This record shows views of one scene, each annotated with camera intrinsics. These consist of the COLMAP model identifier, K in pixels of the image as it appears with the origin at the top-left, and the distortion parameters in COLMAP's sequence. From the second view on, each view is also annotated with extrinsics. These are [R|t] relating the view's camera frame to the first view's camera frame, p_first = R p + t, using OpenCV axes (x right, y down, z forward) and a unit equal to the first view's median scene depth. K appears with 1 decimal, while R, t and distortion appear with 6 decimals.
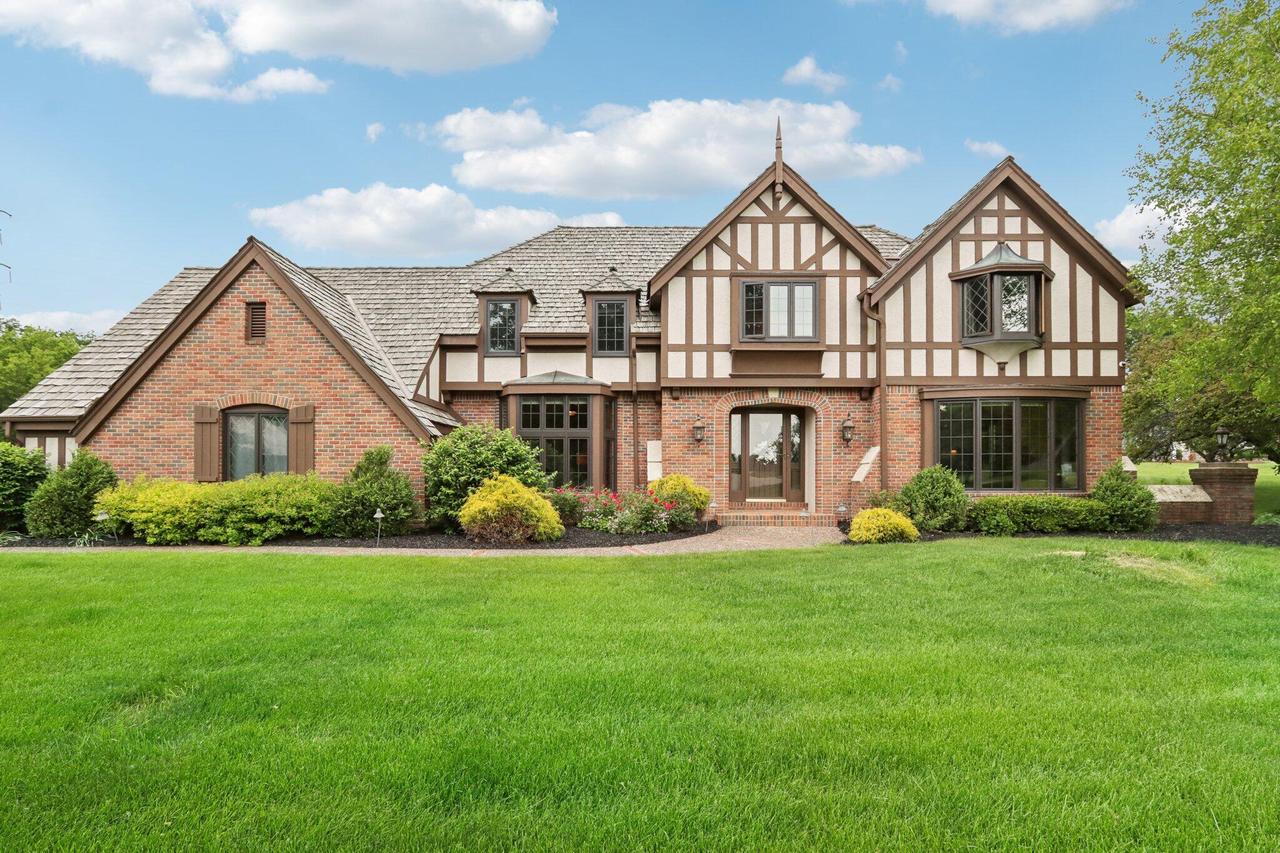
lens RADIAL K [[633.4, 0, 639.0], [0, 633.4, 463.4], [0, 0, 1]] dist [-0.000794, -0.010253]
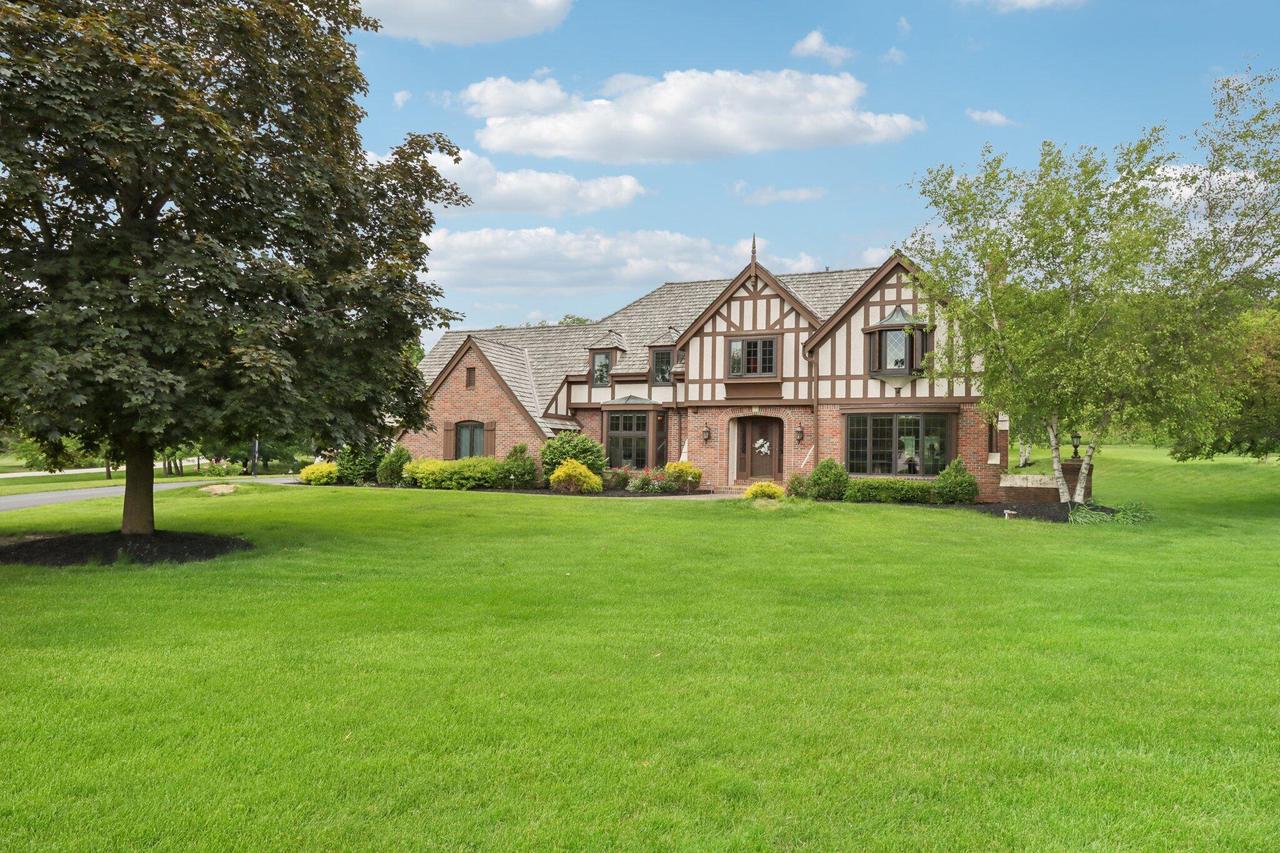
lens RADIAL K [[830.4, 0, 640.0], [0, 830.4, 426.5], [0, 0, 1]] dist [0.000885, 0.000025]
pose [[0.911868, 0.000593, -0.410483, 0.800345], [-0.009631, 0.999755, -0.019950, -0.025651], [0.410370, 0.022146, 0.911650, -0.968983]]
